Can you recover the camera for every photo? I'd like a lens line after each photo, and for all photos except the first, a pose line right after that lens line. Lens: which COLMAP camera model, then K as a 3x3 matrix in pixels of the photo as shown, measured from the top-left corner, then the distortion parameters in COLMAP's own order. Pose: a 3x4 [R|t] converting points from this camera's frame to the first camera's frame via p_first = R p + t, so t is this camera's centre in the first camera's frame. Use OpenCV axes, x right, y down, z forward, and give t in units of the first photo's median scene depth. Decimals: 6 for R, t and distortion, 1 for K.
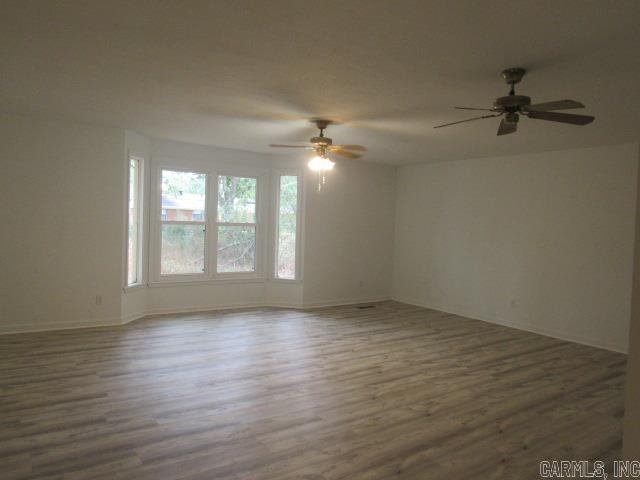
lens RADIAL K [[458.4, 0, 318.5], [0, 458.4, 240.4], [0, 0, 1]] dist [-0.027151, 0.003352]
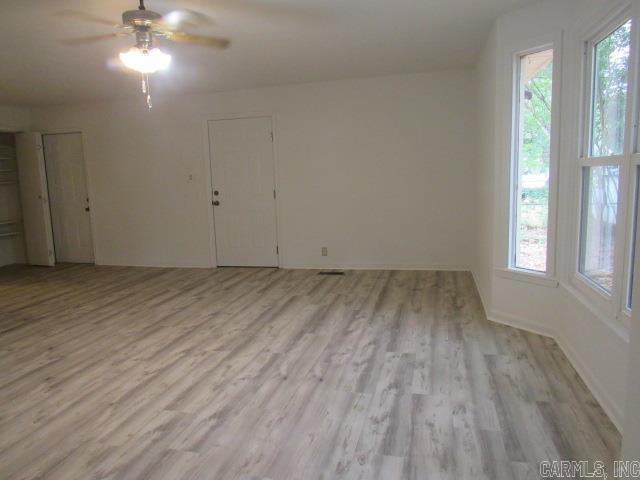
lens RADIAL K [[458.4, 0, 318.5], [0, 458.4, 240.4], [0, 0, 1]] dist [-0.027151, 0.003352]
pose [[-0.756012, 0.089552, -0.648402, 0.256616], [-0.017416, 0.987494, 0.156690, -0.043203], [0.654326, 0.129752, -0.744998, 1.794026]]
